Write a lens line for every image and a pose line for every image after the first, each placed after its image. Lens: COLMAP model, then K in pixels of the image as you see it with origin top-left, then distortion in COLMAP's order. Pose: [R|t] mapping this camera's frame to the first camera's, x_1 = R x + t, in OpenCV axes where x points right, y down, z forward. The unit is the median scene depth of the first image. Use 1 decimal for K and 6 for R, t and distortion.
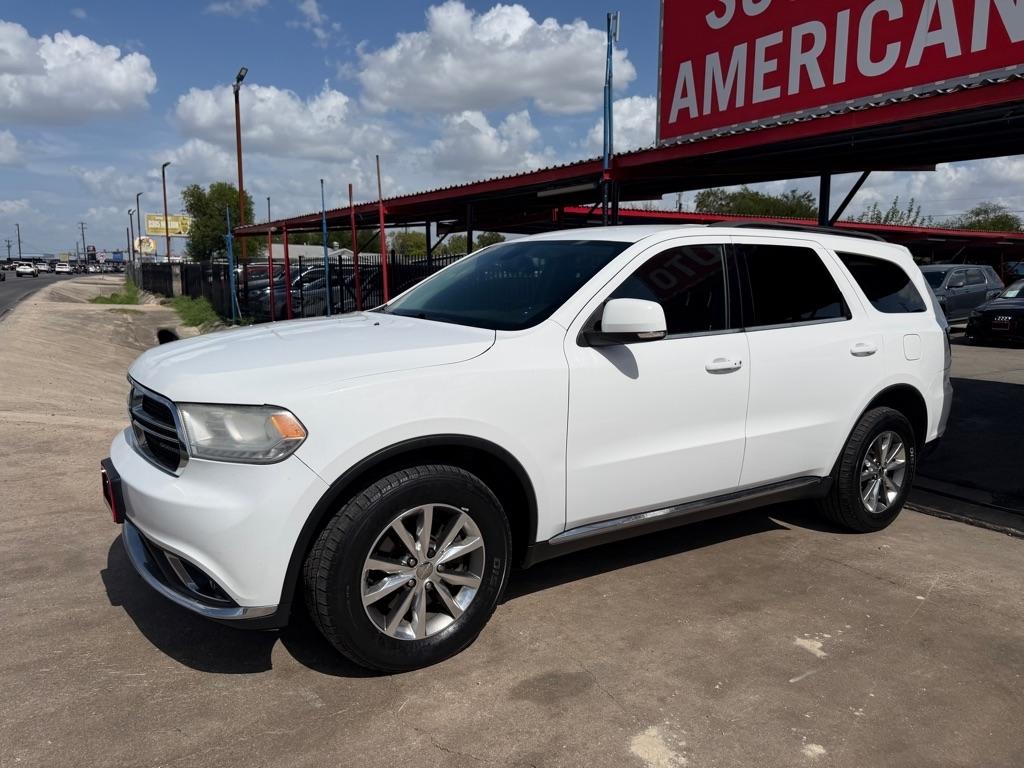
lens RADIAL K [[743.4, 0, 519.7], [0, 743.4, 392.5], [0, 0, 1]] dist [0.012532, -0.019843]
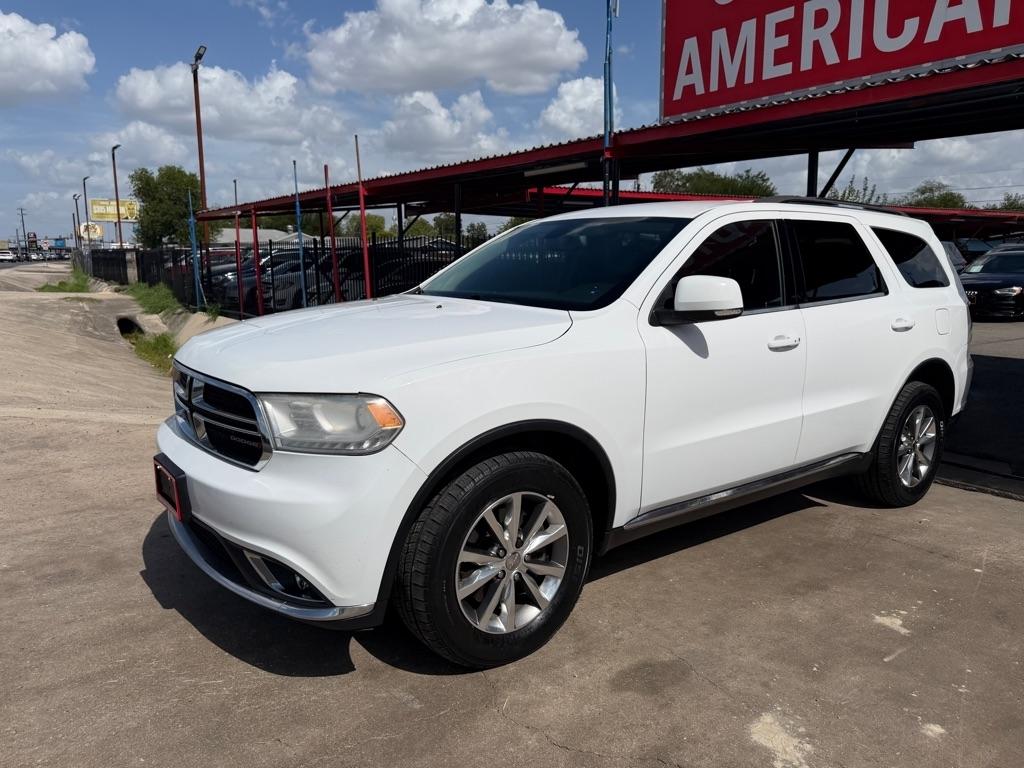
lens RADIAL K [[743.4, 0, 515.4], [0, 743.4, 383.3], [0, 0, 1]] dist [0.012532, -0.019843]
pose [[0.998388, -0.021440, 0.052561, -0.083502], [0.020832, 0.999710, 0.012092, -0.001397], [-0.052805, -0.010977, 0.998545, 0.019920]]
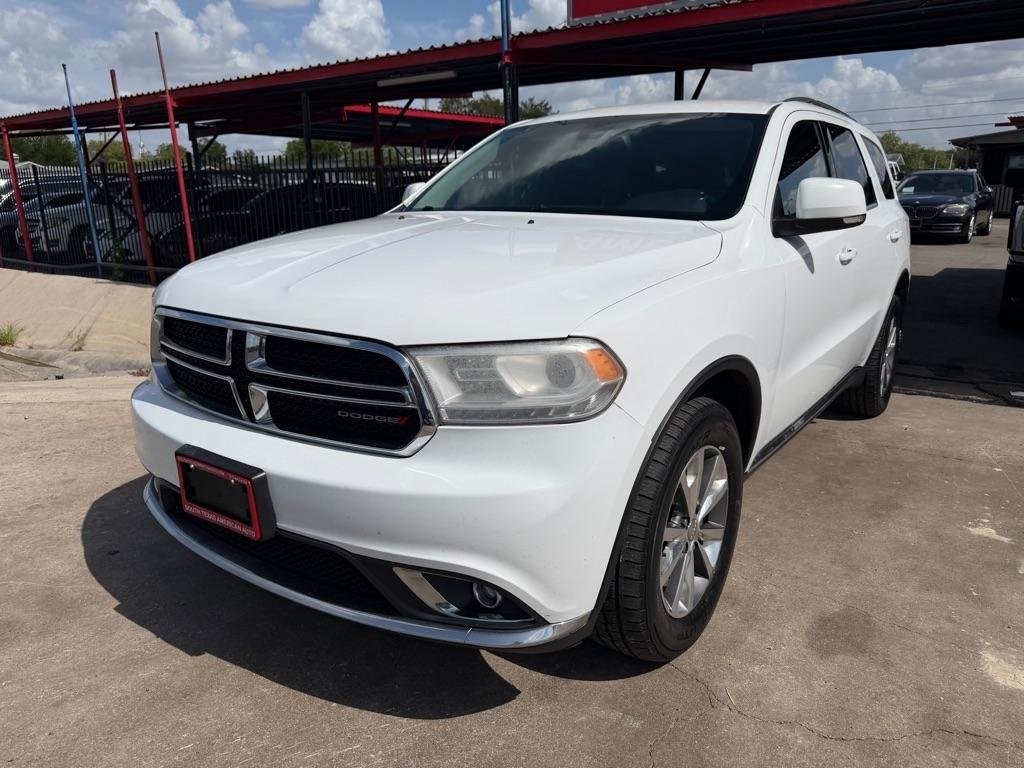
lens RADIAL K [[743.4, 0, 523.7], [0, 743.4, 392.5], [0, 0, 1]] dist [0.012532, -0.019843]
pose [[0.936768, -0.113837, 0.330920, -0.265550], [0.076090, 0.989246, 0.124907, -0.008838], [-0.341580, -0.091829, 0.935356, 0.161155]]
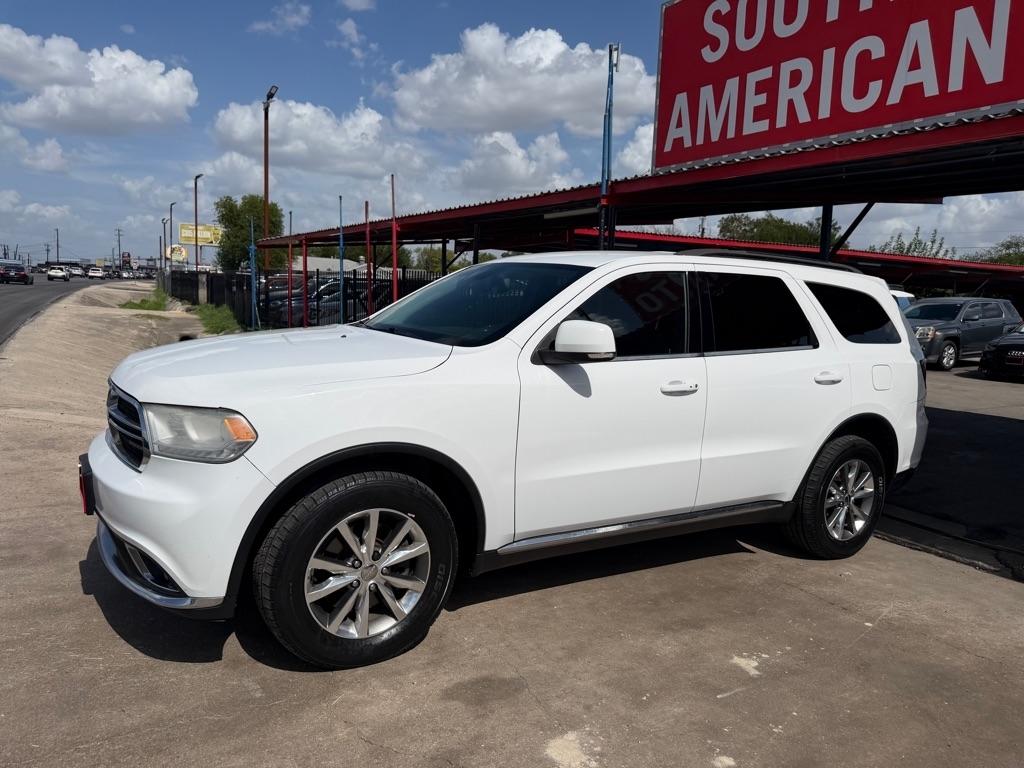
lens RADIAL K [[743.4, 0, 514.7], [0, 743.4, 385.3], [0, 0, 1]] dist [0.012532, -0.019843]
pose [[0.998709, 0.036253, -0.035574, 0.051244], [-0.037432, 0.998753, -0.033045, 0.001530], [0.034332, 0.034334, 0.998821, -0.024708]]
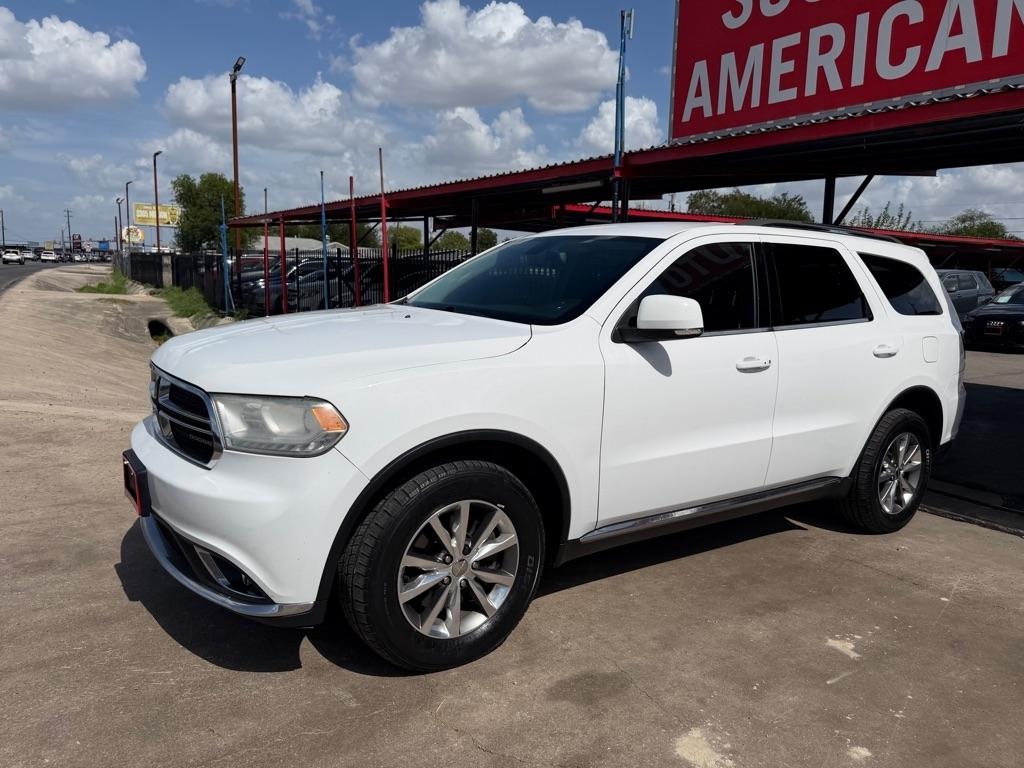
lens RADIAL K [[743.4, 0, 526.6], [0, 743.4, 388.3], [0, 0, 1]] dist [0.012532, -0.019843]
pose [[0.999576, 0.015198, 0.024836, -0.033172], [-0.015143, 0.999882, -0.002421, 0.001692], [-0.024870, 0.002044, 0.999689, 0.007971]]
